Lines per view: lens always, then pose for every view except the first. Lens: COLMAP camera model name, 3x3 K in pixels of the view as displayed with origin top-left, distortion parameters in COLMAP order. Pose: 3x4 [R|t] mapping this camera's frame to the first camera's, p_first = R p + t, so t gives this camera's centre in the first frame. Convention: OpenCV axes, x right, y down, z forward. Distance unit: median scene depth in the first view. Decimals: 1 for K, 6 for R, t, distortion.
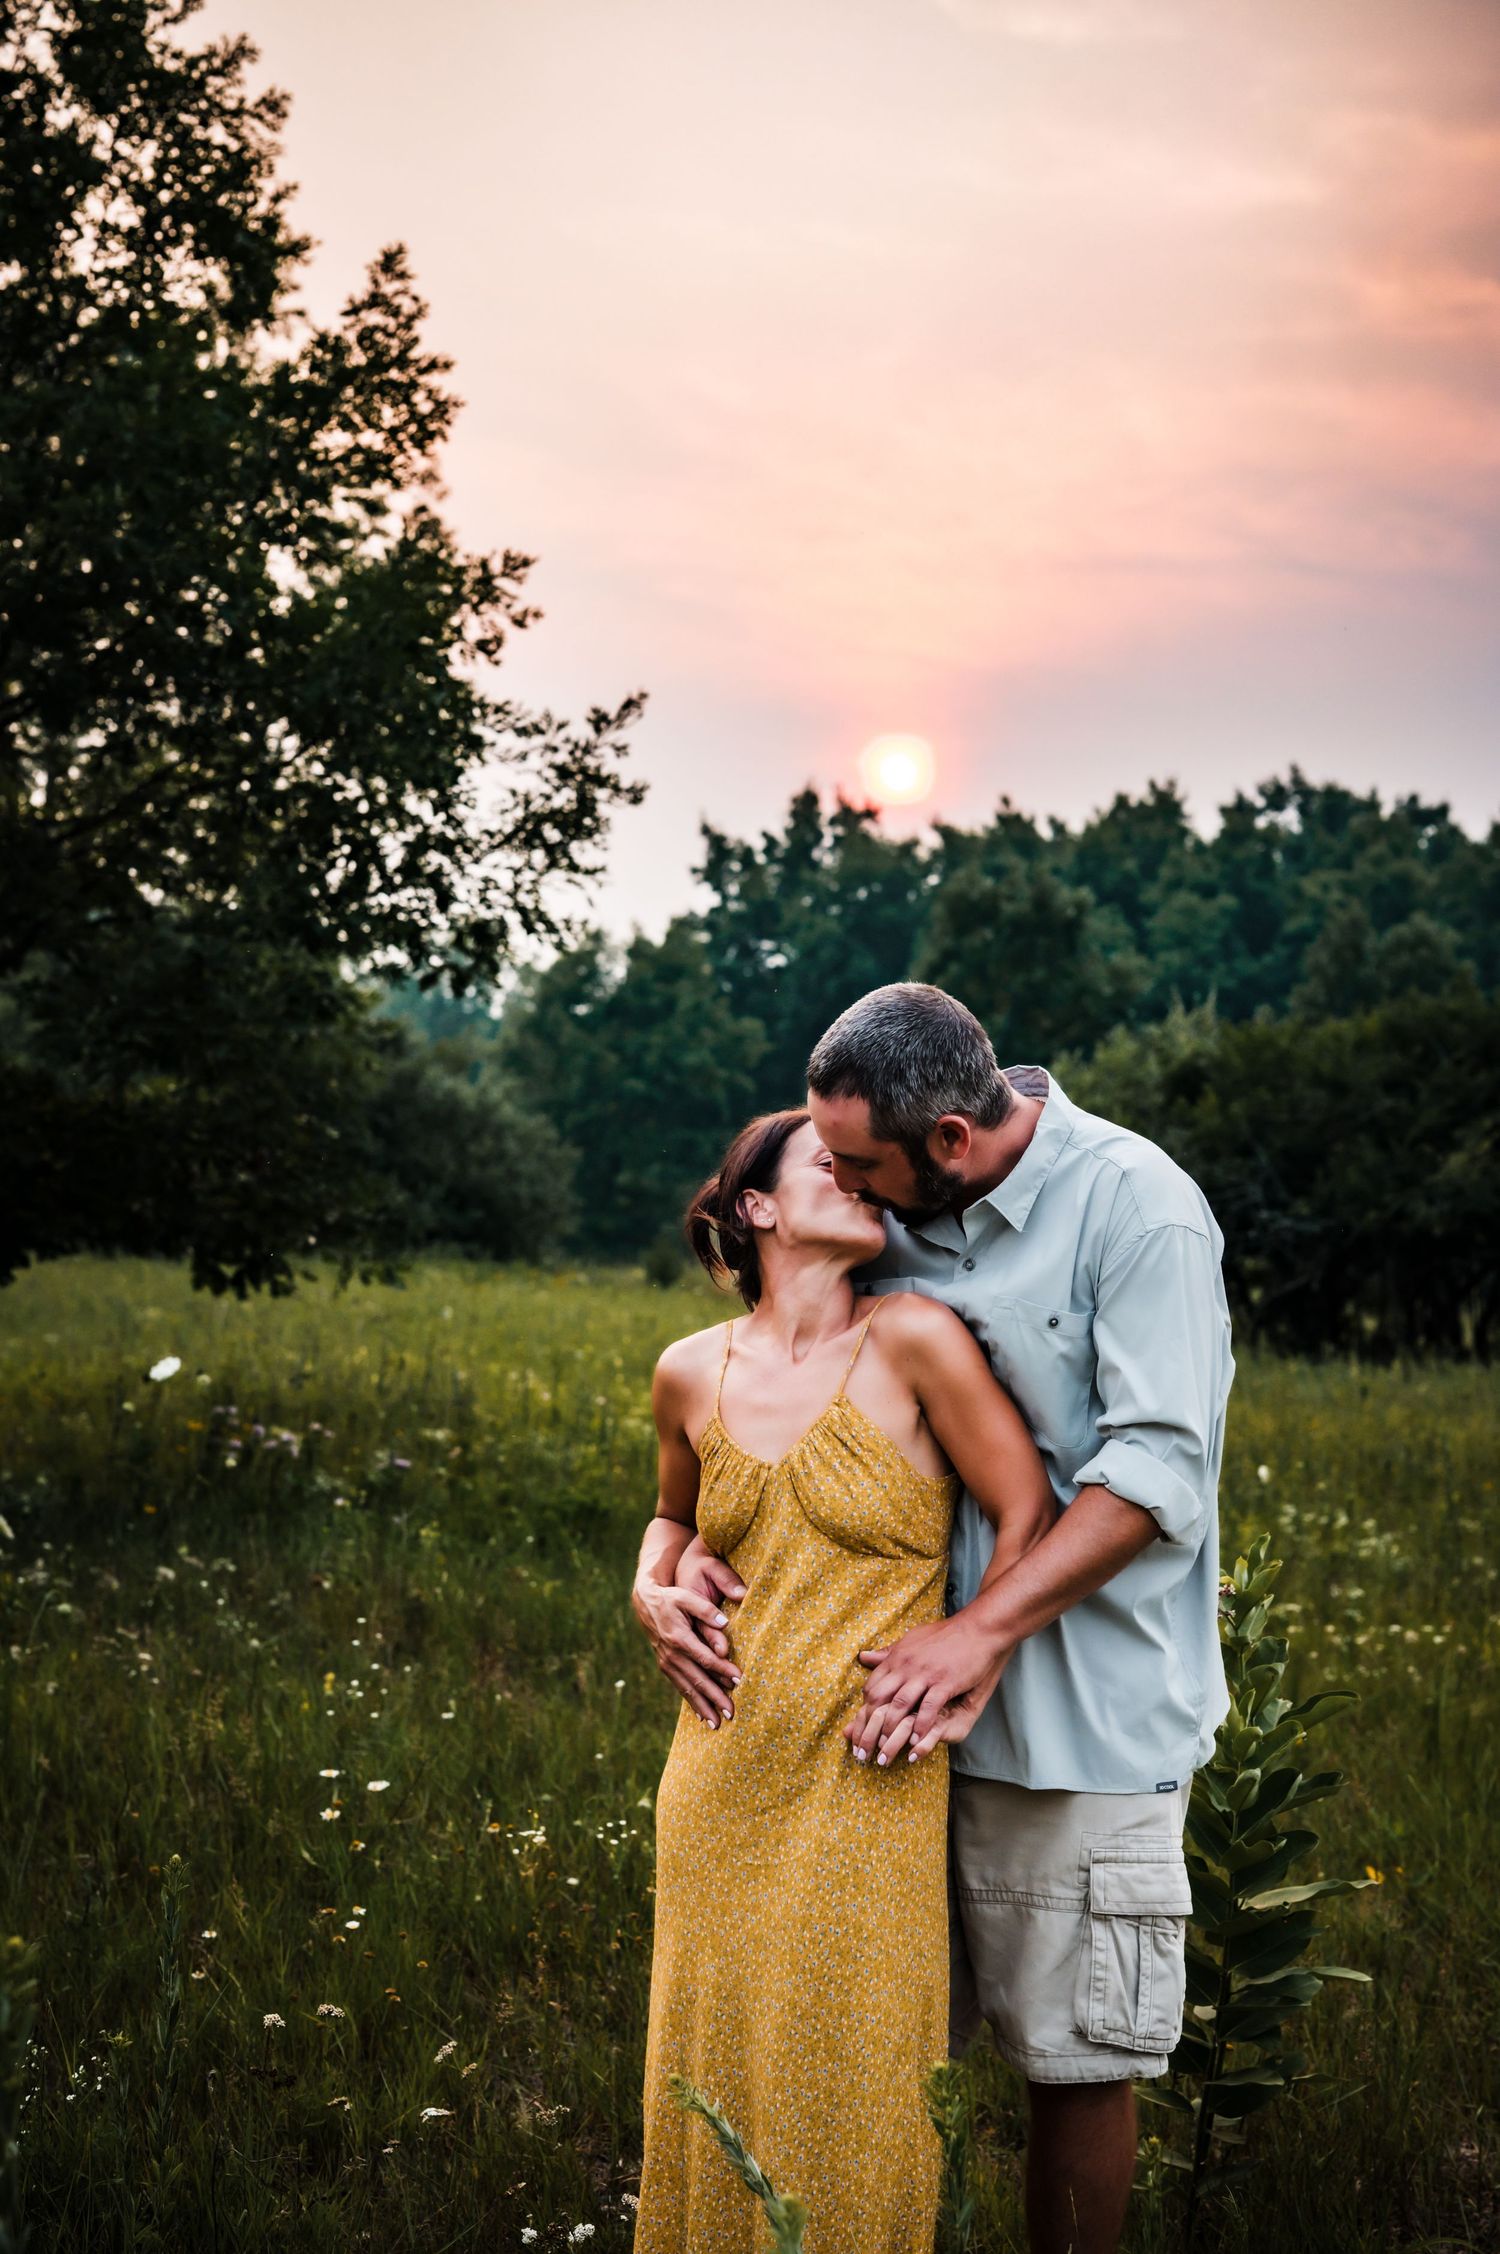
lens RADIAL K [[3240.5, 0, 750.0], [0, 3240.5, 1127.0], [0, 0, 1]] dist [-0.017494, 0.093688]
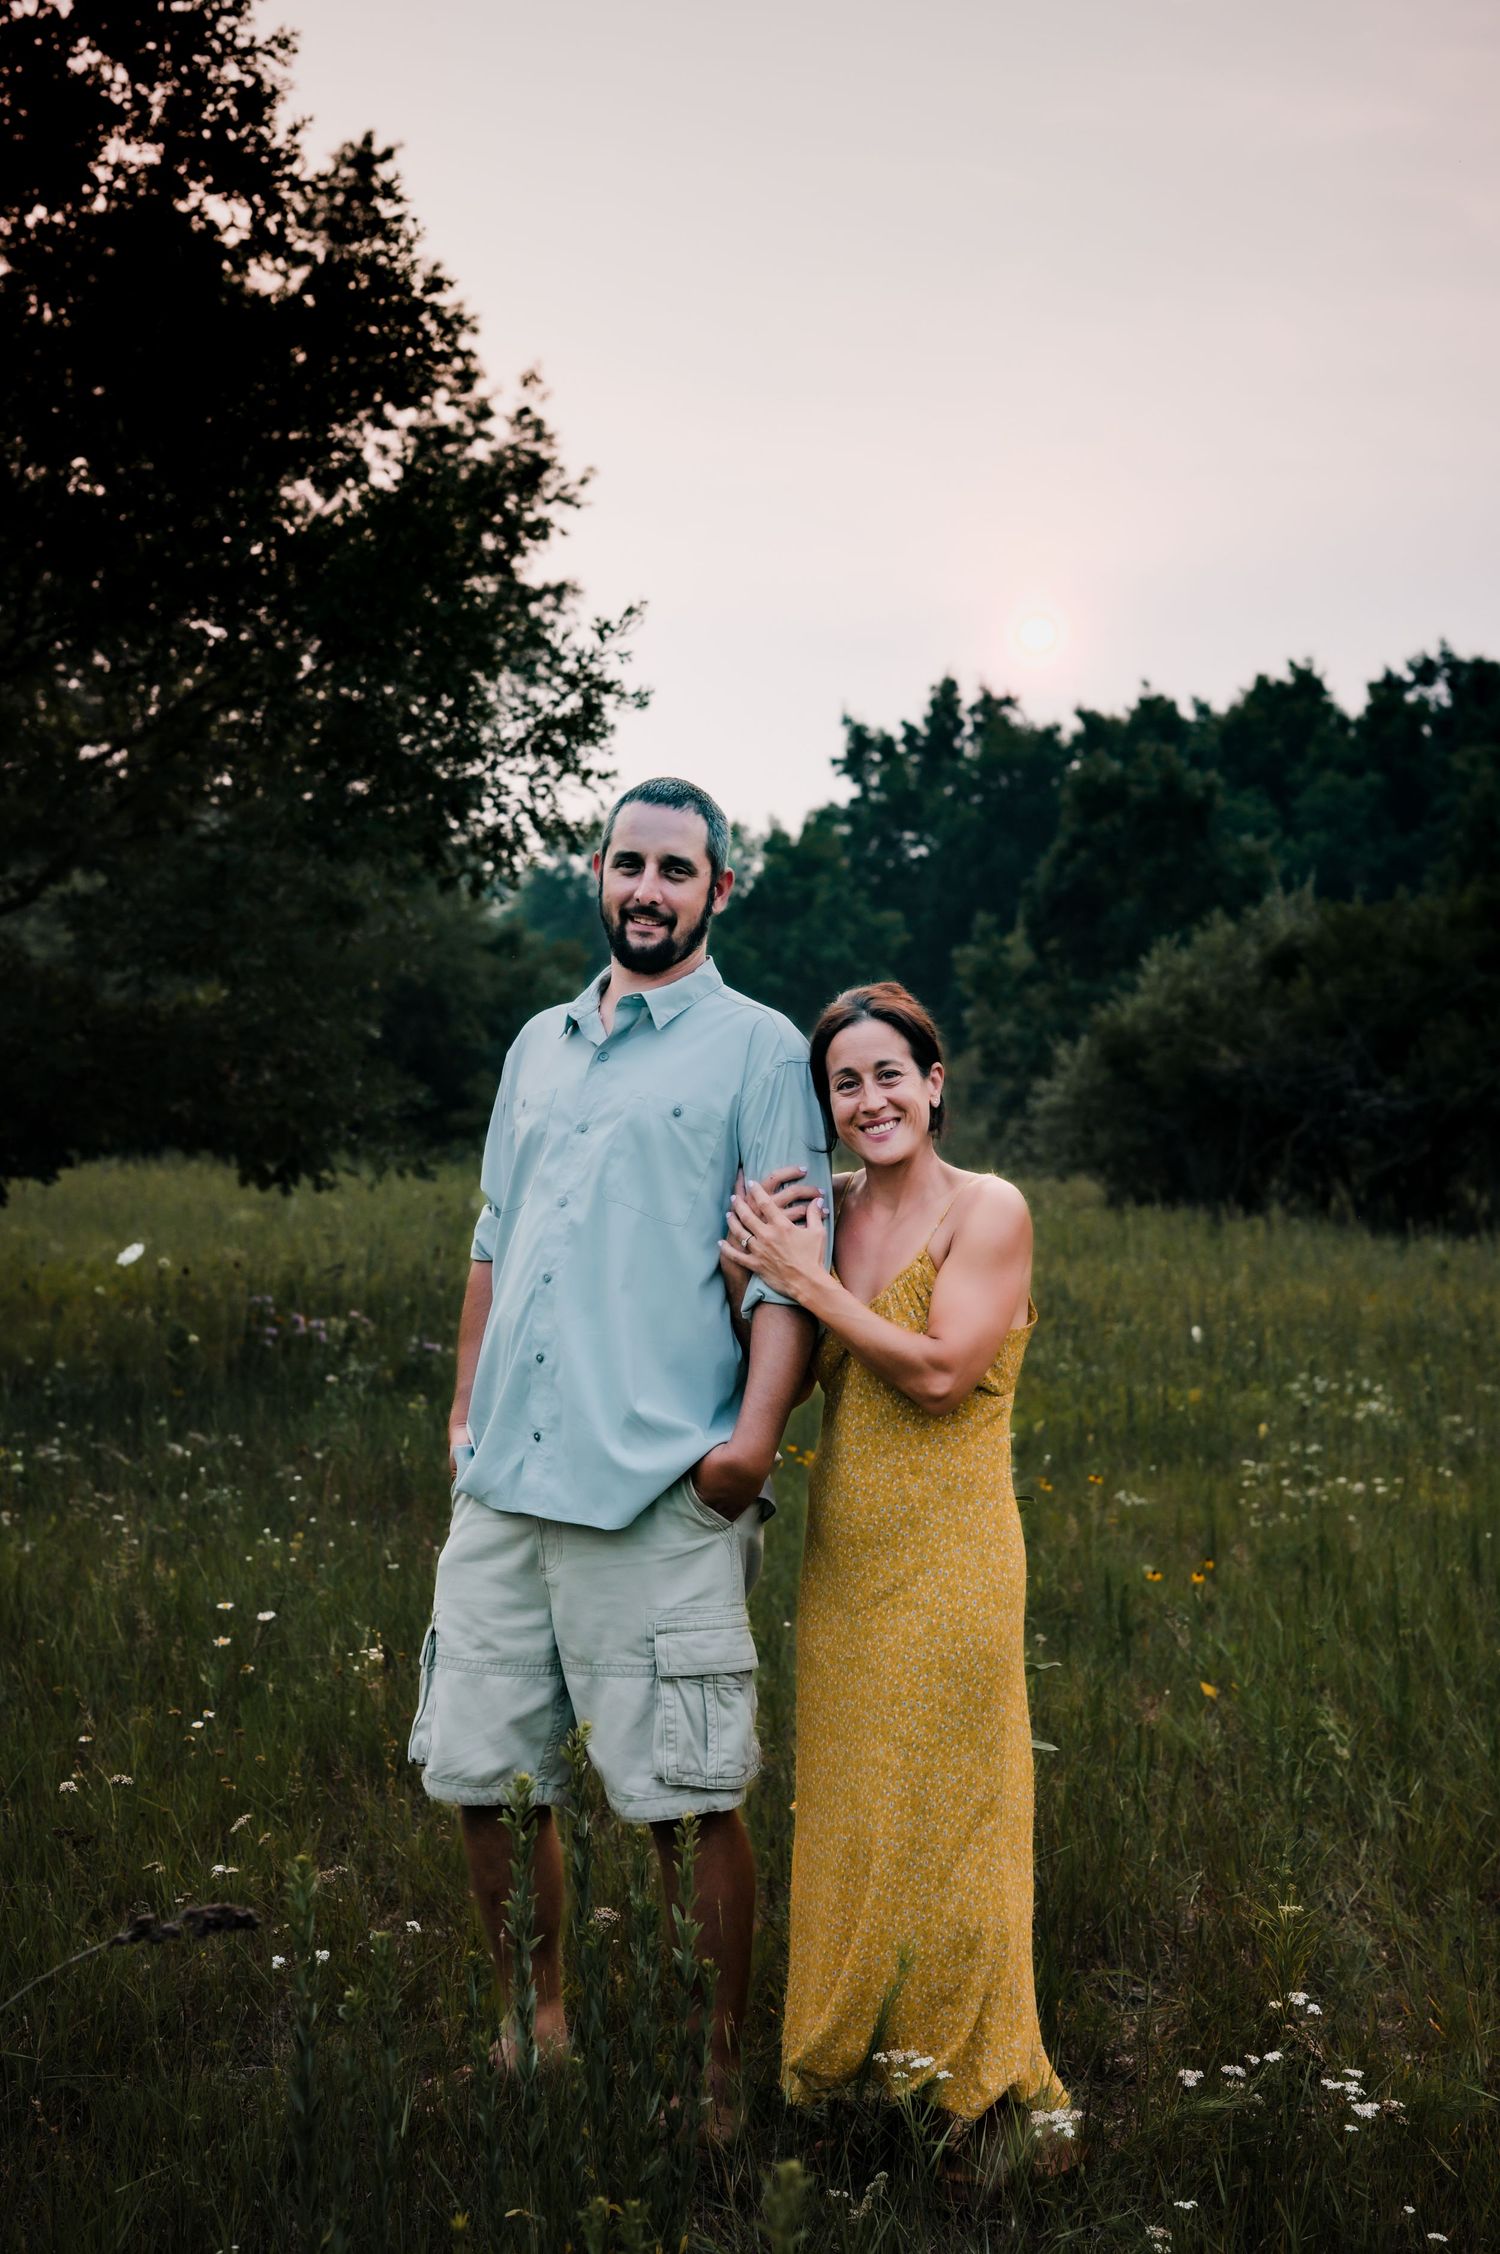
lens RADIAL K [[3297.6, 0, 760.0], [0, 3297.6, 1092.4], [0, 0, 1]] dist [-0.023219, 0.072311]
pose [[0.998374, -0.022790, -0.052255, 0.051163], [0.023893, 0.999503, 0.020568, 0.002178], [0.051760, -0.021783, 0.998422, -0.049580]]
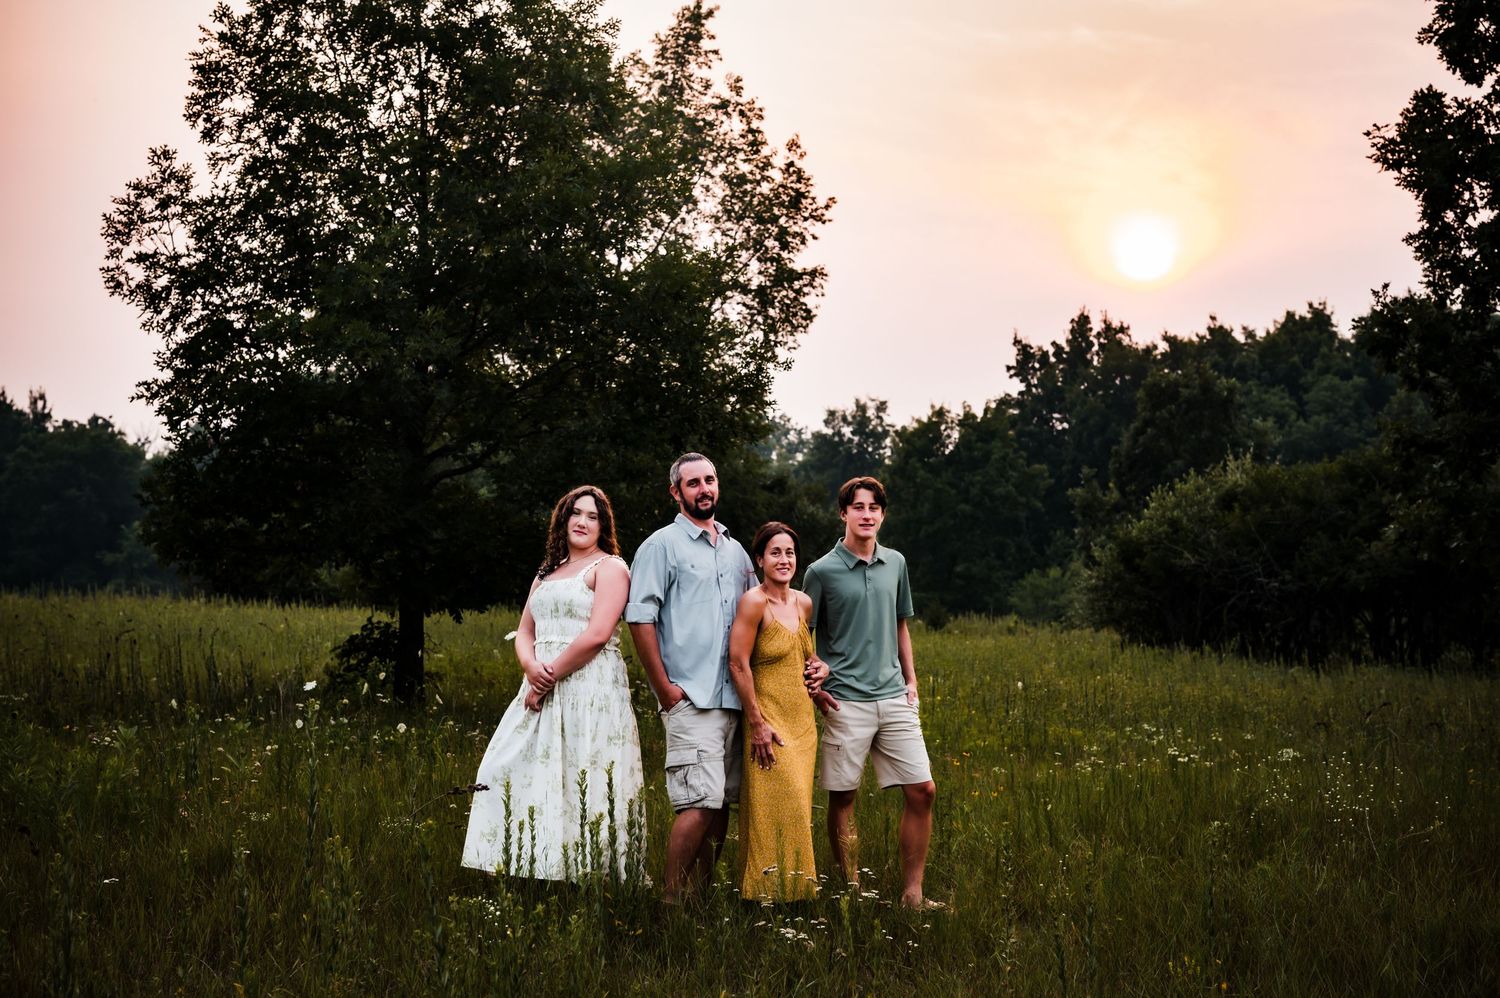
lens RADIAL K [[2244.2, 0, 786.4], [0, 2244.2, 504.5], [0, 0, 1]] dist [-0.019208, -0.017434]
pose [[0.989331, -0.015332, -0.144874, 0.153306], [0.013204, 0.999791, -0.015635, 0.004787], [0.145084, 0.013555, 0.989327, -0.350182]]
